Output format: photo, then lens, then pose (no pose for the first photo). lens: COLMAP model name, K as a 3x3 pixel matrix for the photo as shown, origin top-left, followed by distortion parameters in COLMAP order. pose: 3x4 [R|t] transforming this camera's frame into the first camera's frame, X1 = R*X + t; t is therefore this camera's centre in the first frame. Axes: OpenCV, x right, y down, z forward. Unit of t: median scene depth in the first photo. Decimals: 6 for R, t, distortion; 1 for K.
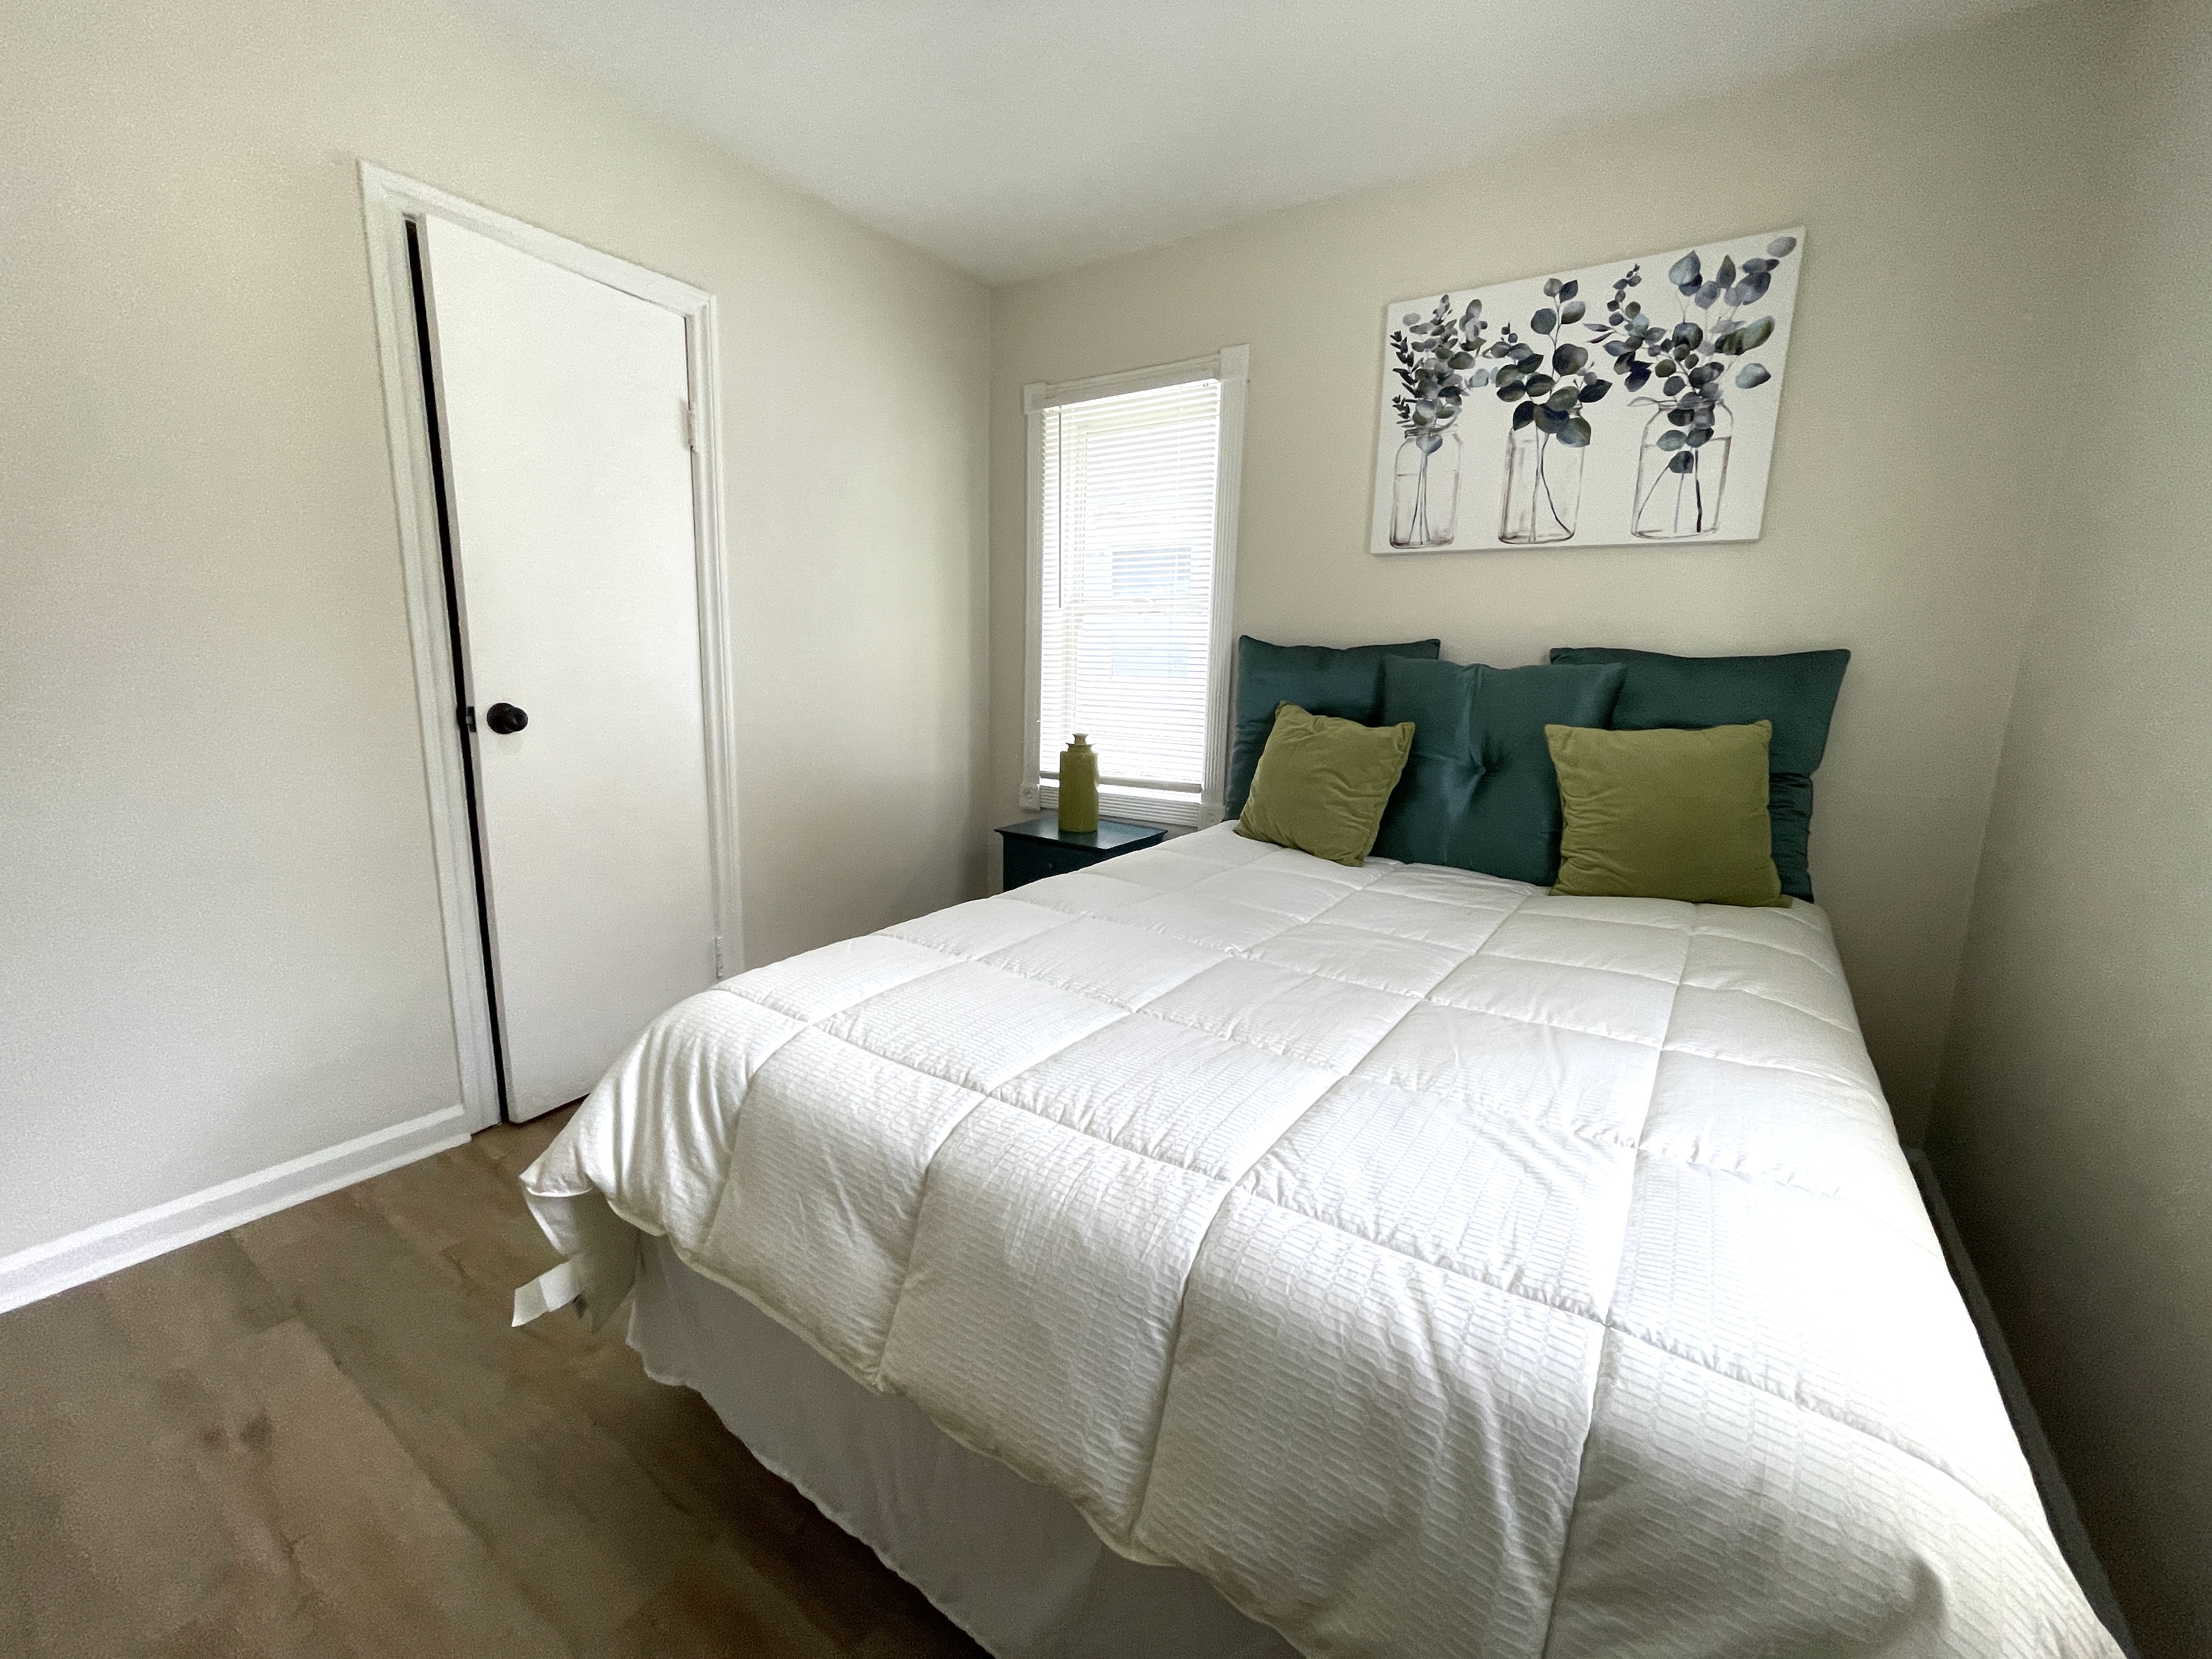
lens RADIAL K [[900.0, 0, 1101.0], [0, 900.0, 819.5], [0, 0, 1]] dist [-0.000536, -0.001020]
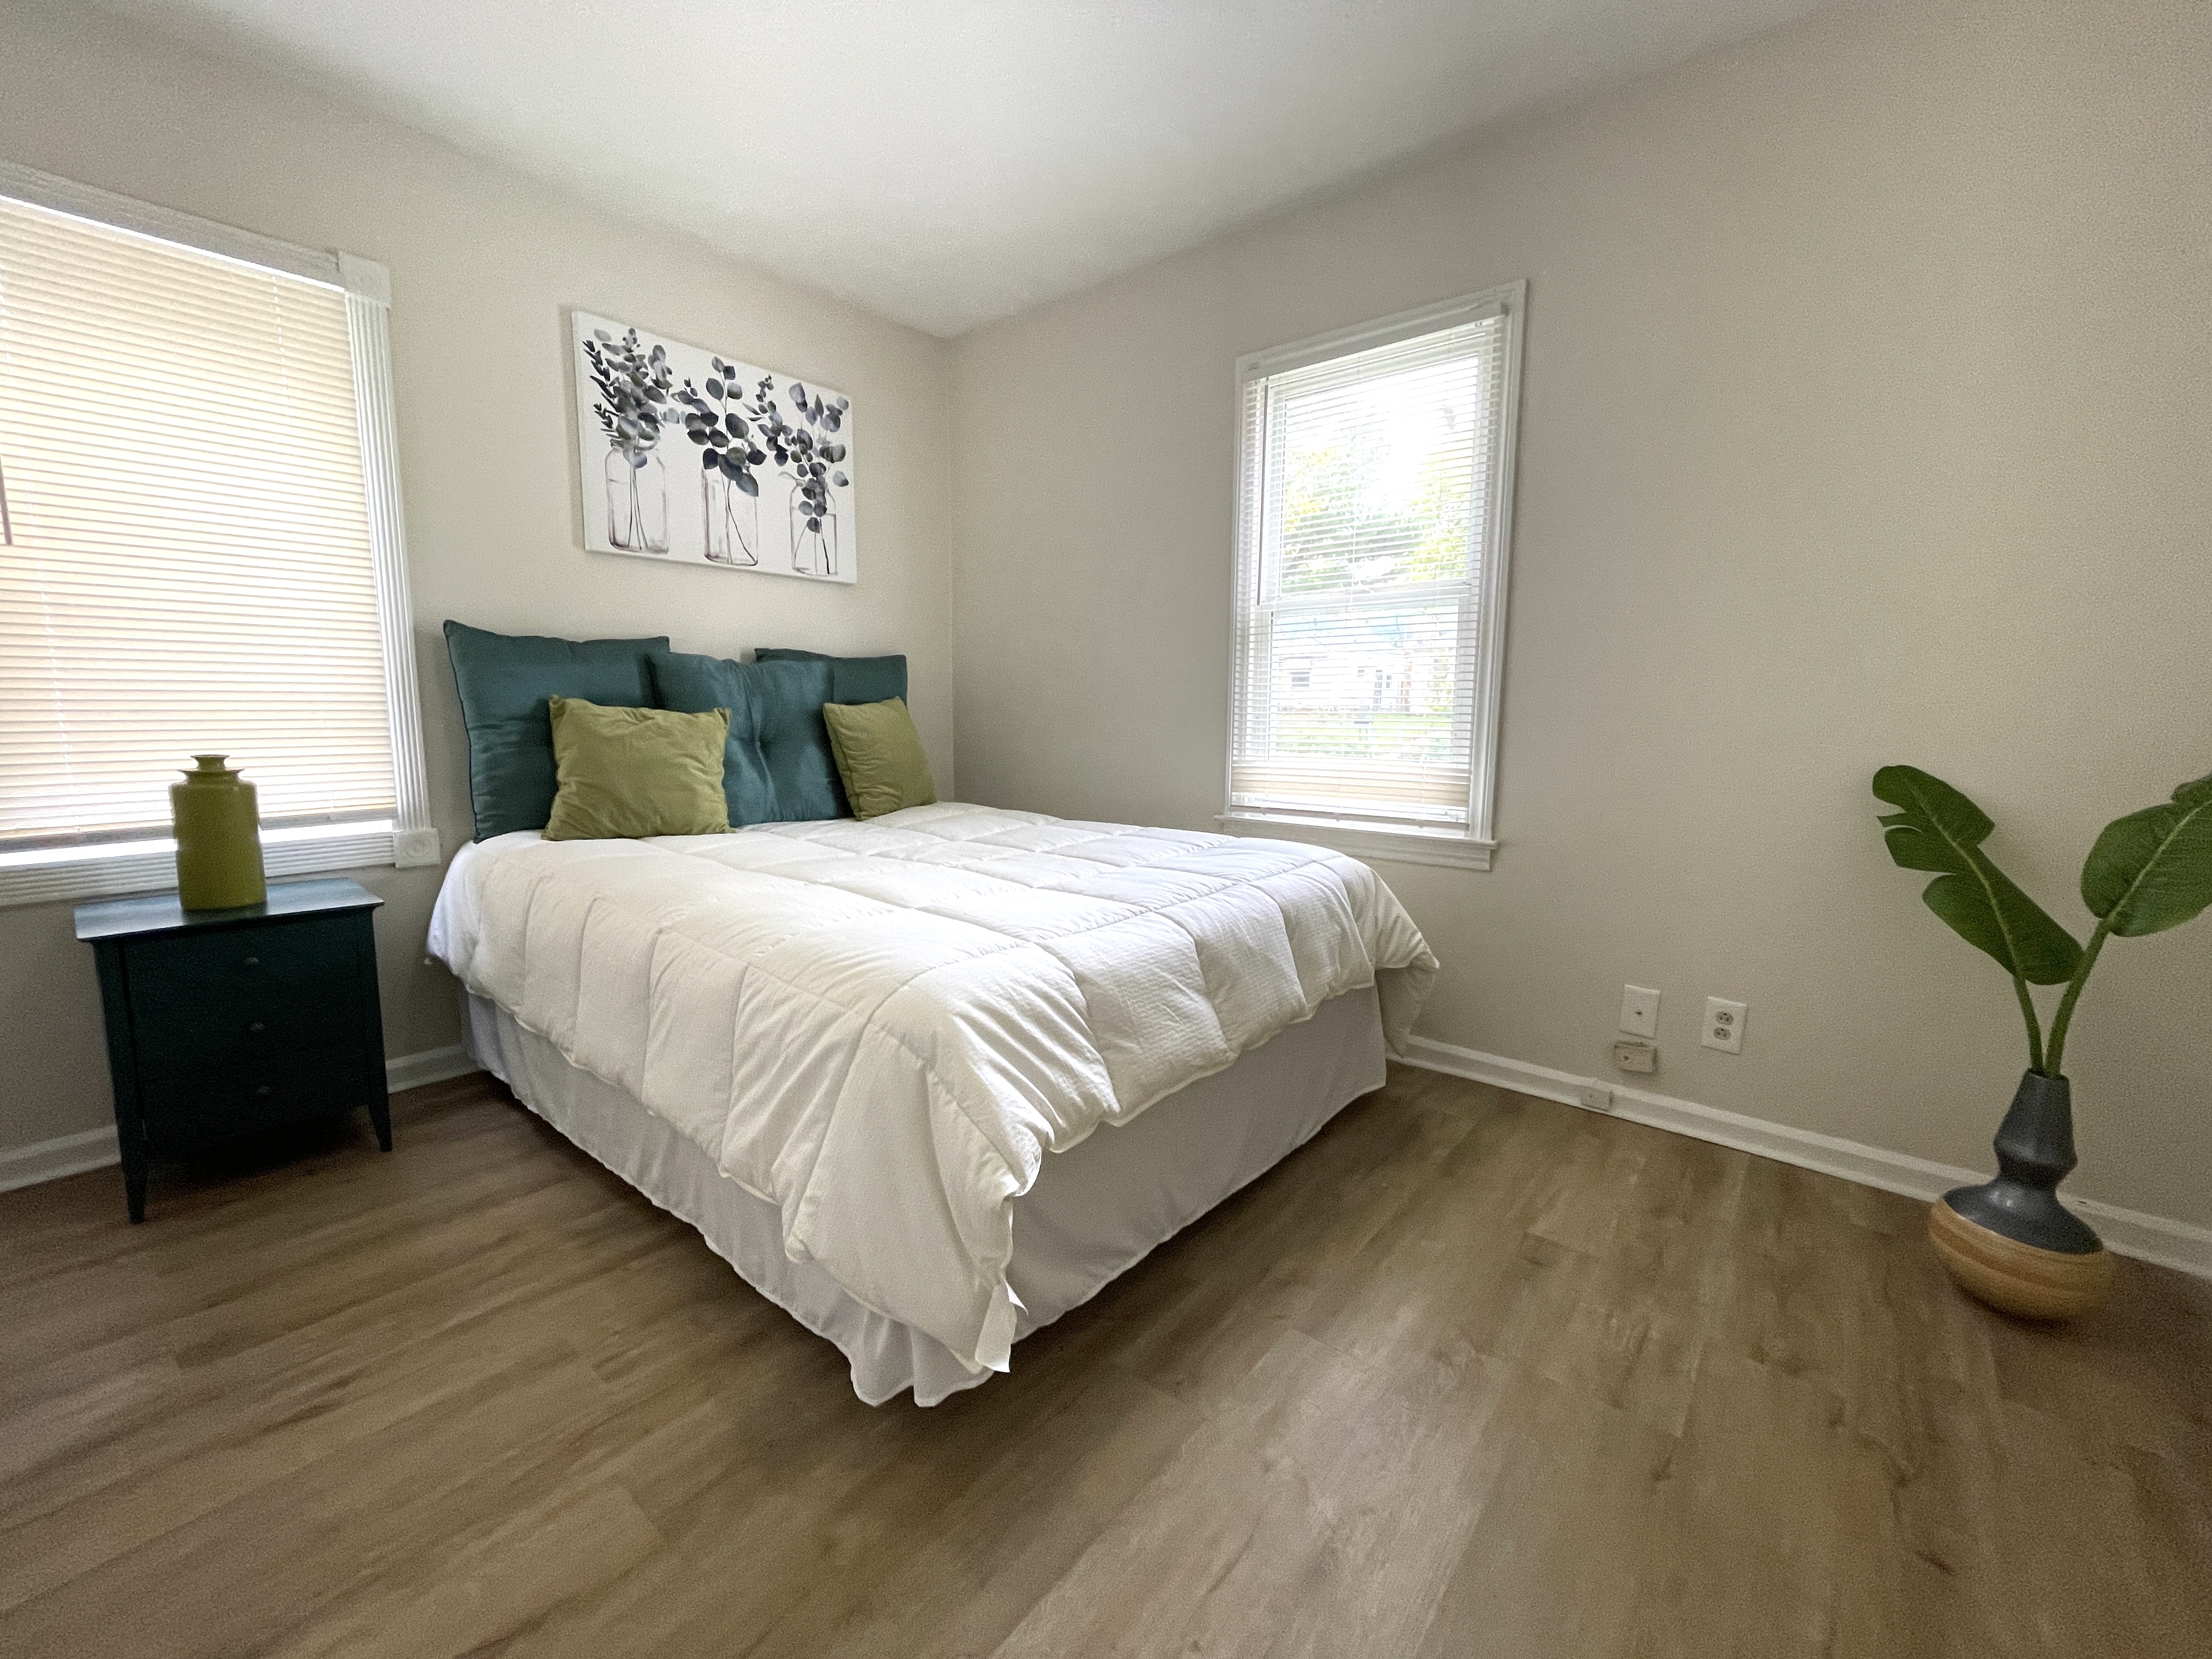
lens RADIAL K [[900.0, 0, 1094.3], [0, 900.0, 820.3], [0, 0, 1]] dist [-0.000536, -0.001020]
pose [[0.123998, -0.151325, 0.980676, -0.752696], [0.167882, 0.977255, 0.129569, -0.034228], [-0.977977, 0.148572, 0.146583, 0.372053]]
